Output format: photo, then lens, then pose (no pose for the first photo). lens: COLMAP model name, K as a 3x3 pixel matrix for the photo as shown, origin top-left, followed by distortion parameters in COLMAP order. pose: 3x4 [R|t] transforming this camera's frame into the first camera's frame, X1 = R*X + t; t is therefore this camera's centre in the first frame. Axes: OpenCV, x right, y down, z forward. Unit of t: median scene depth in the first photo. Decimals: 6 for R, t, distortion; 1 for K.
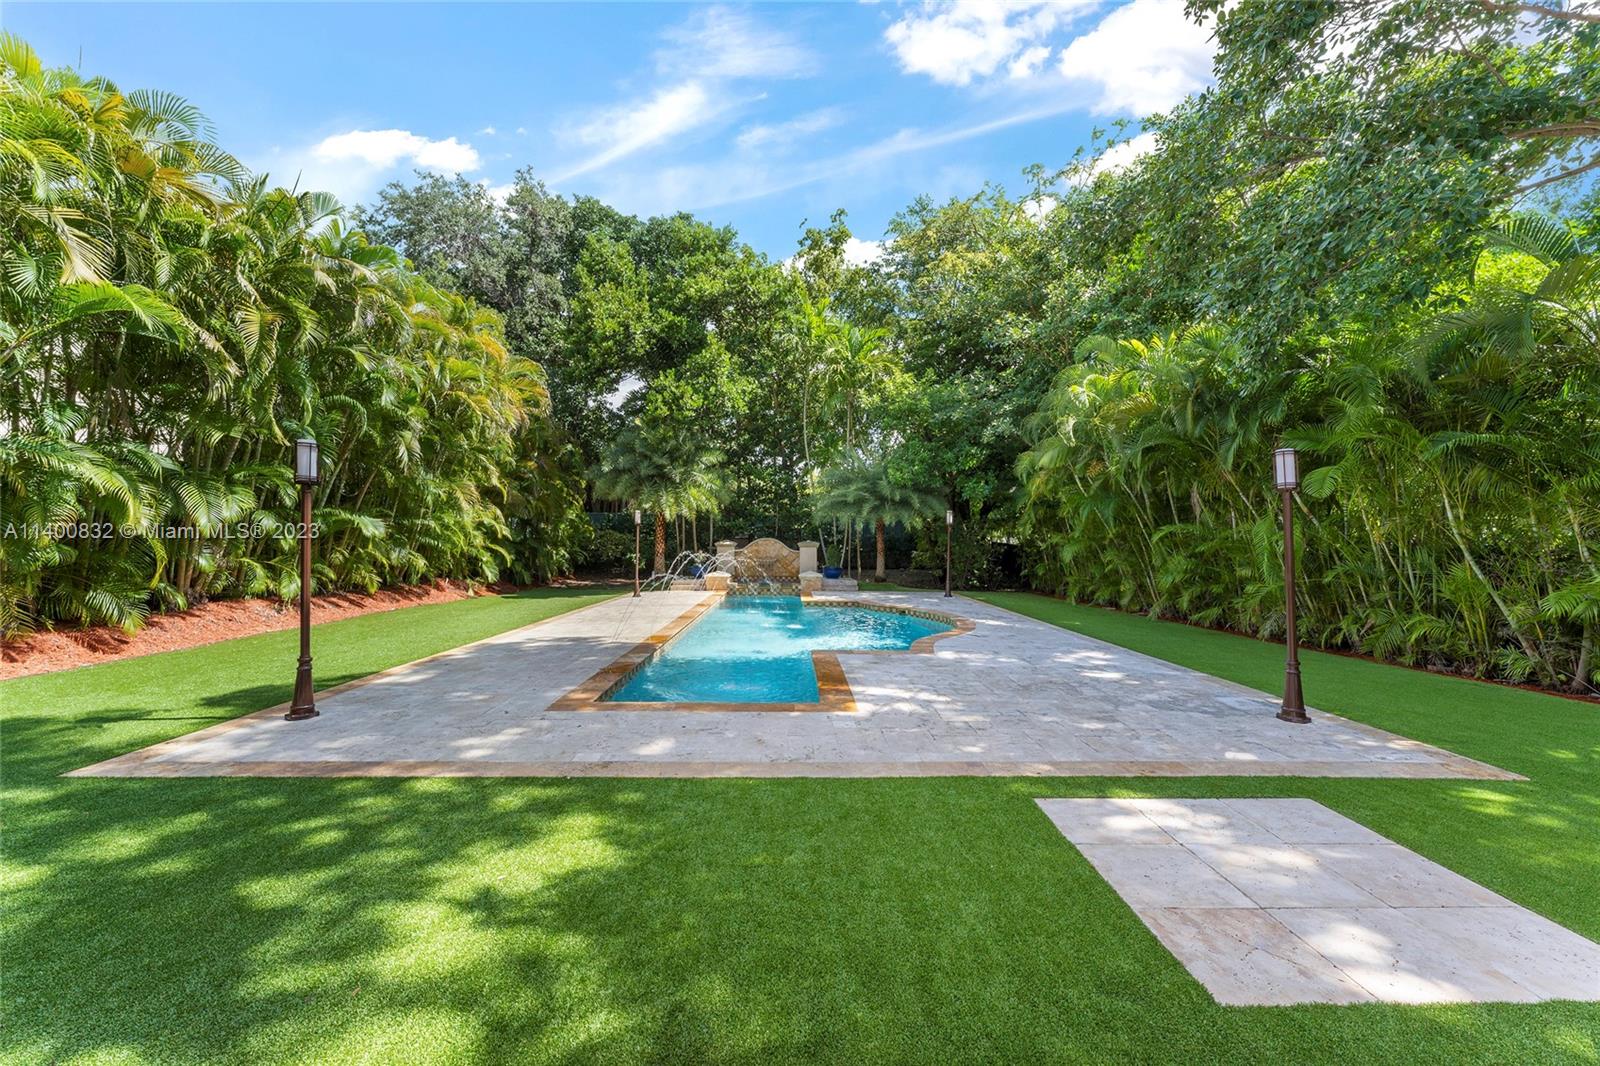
lens RADIAL K [[646.1, 0, 795.1], [0, 646.1, 531.4], [0, 0, 1]] dist [0.004007, -0.000480]
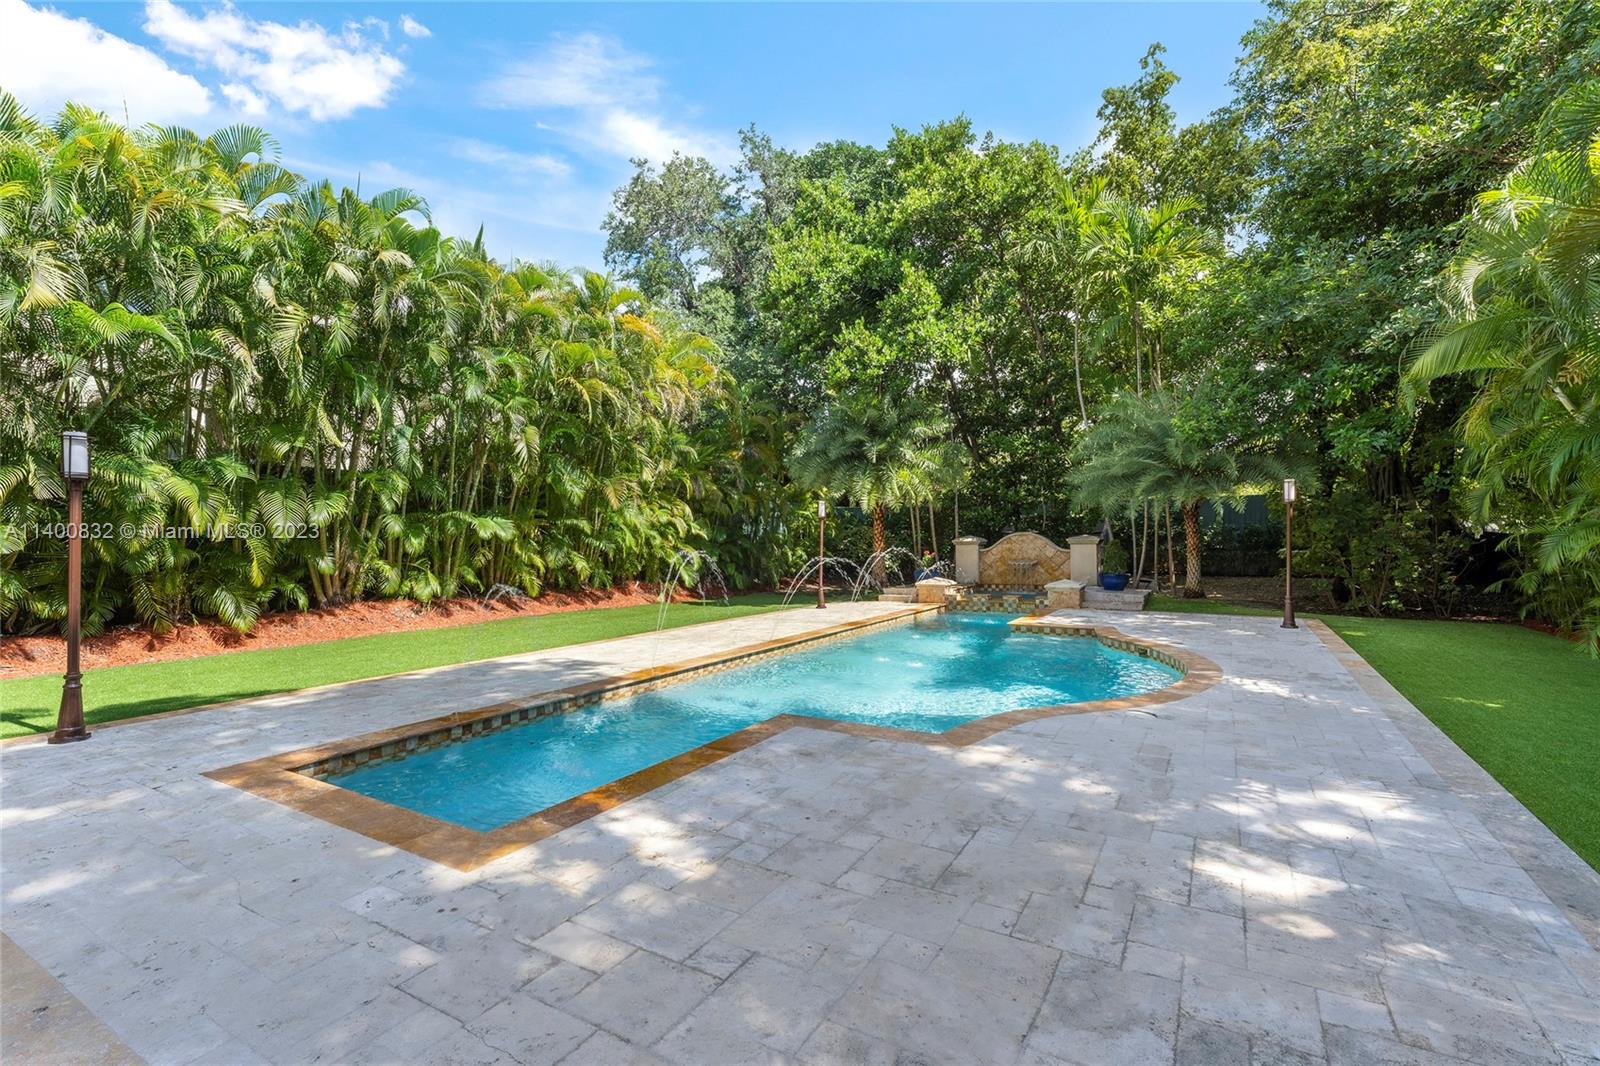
lens RADIAL K [[724.4, 0, 795.2], [0, 724.4, 535.4], [0, 0, 1]] dist [0.000925, 0.001230]
pose [[0.852951, -0.016076, -0.521744, 0.197544], [0.021444, 0.999761, 0.004252, 0.005988], [0.521551, -0.014815, 0.853091, 0.211325]]
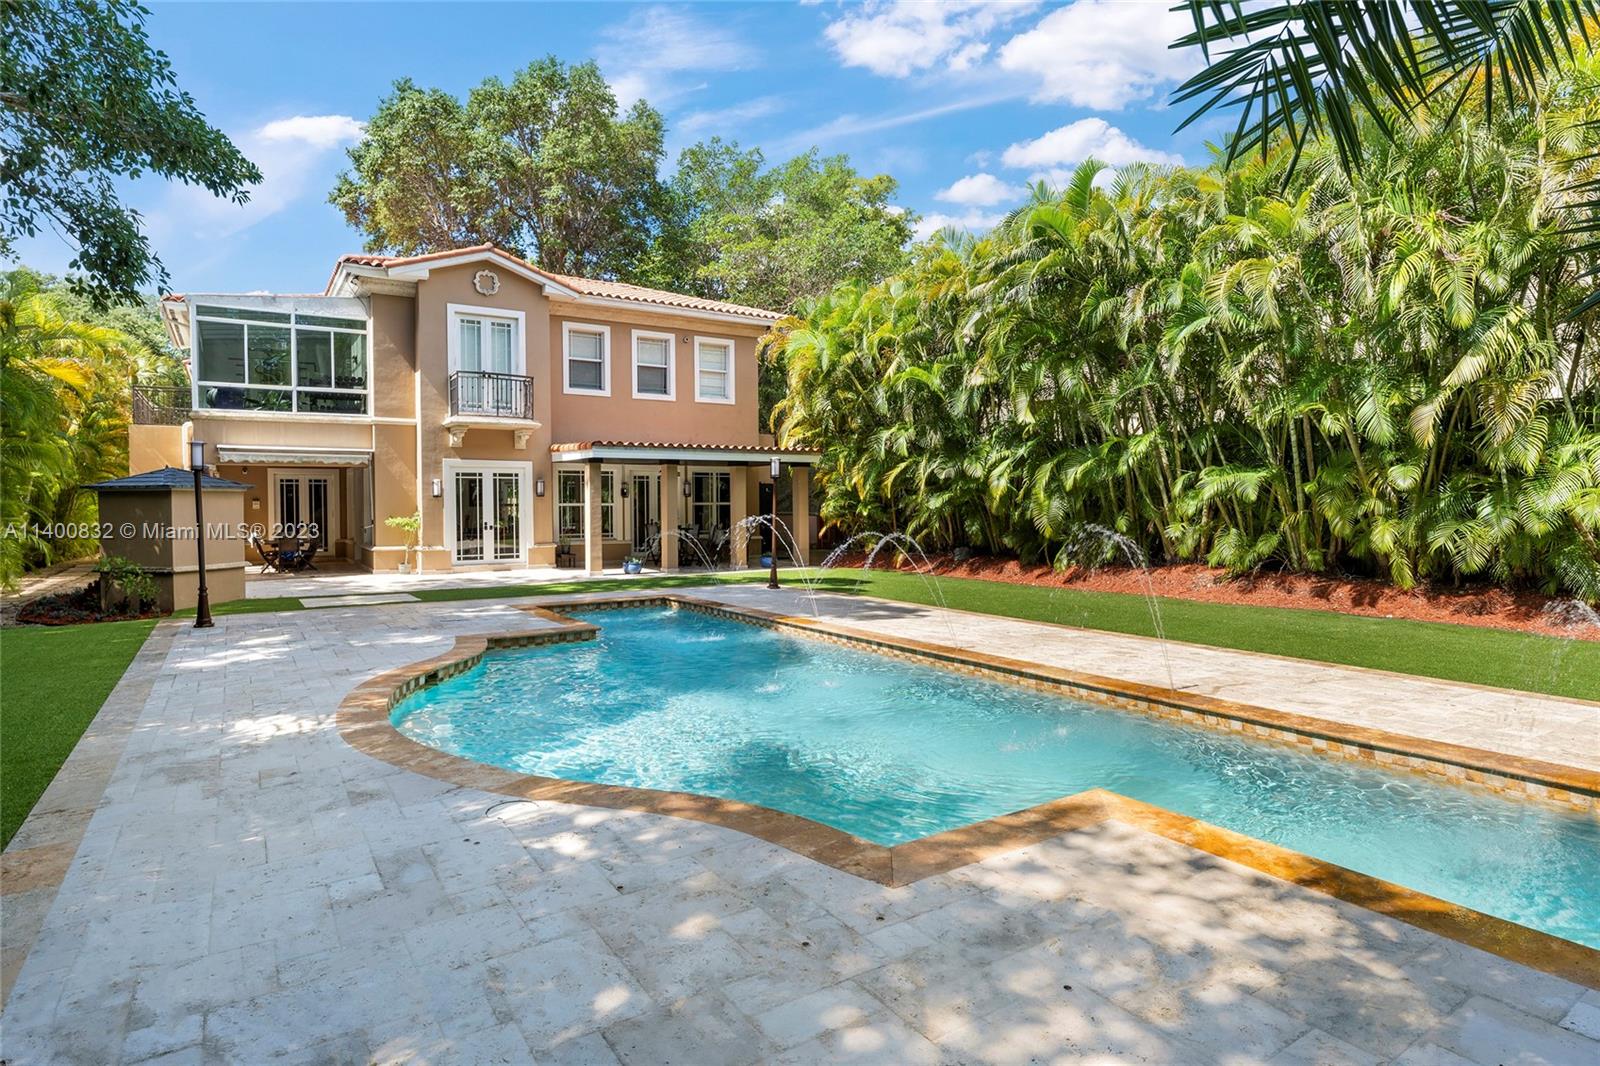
lens RADIAL K [[870.0, 0, 796.5], [0, 870.0, 519.7], [0, 0, 1]] dist [-0.005168, -0.000007]
pose [[-0.845270, 0.006668, -0.534299, 0.213852], [0.006857, 0.999975, 0.001631, 0.018754], [0.534296, -0.002285, -0.845294, 1.065710]]
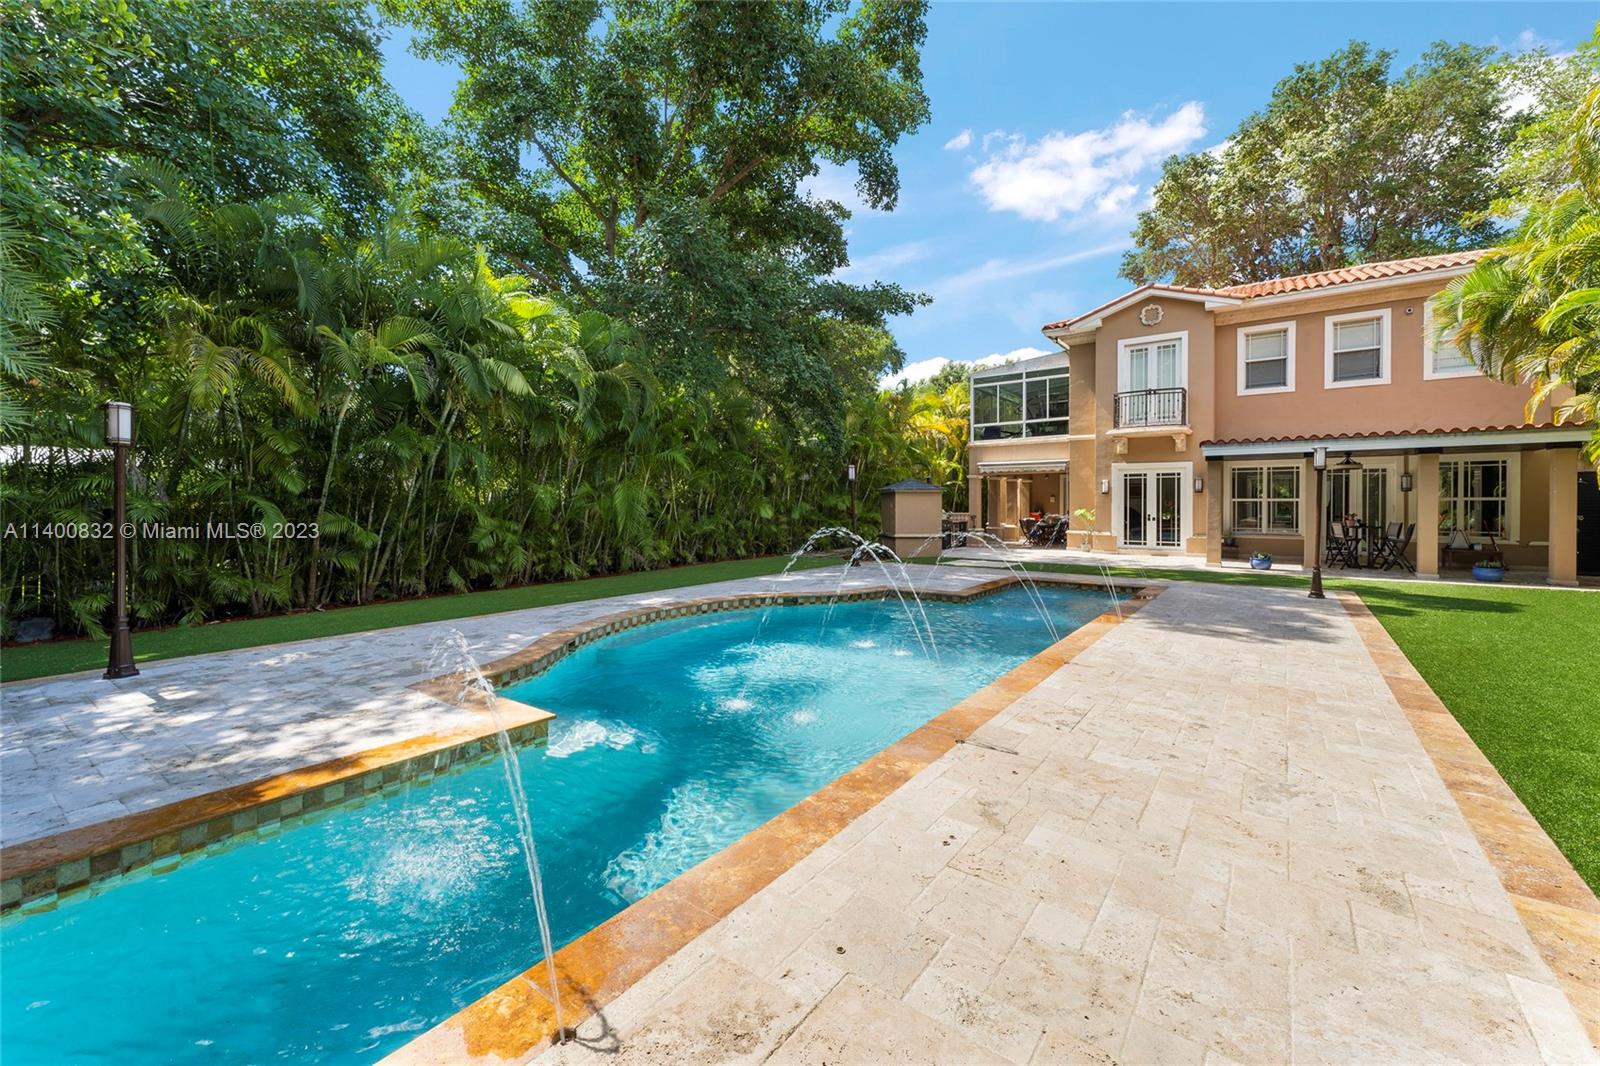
lens RADIAL K [[646.1, 0, 786.3], [0, 646.1, 511.8], [0, 0, 1]] dist [0.004007, -0.000480]
pose [[-0.785381, -0.016129, 0.618802, -0.214729], [-0.011605, 0.999868, 0.011333, 0.012457], [-0.618904, 0.001720, -0.785465, 1.043543]]
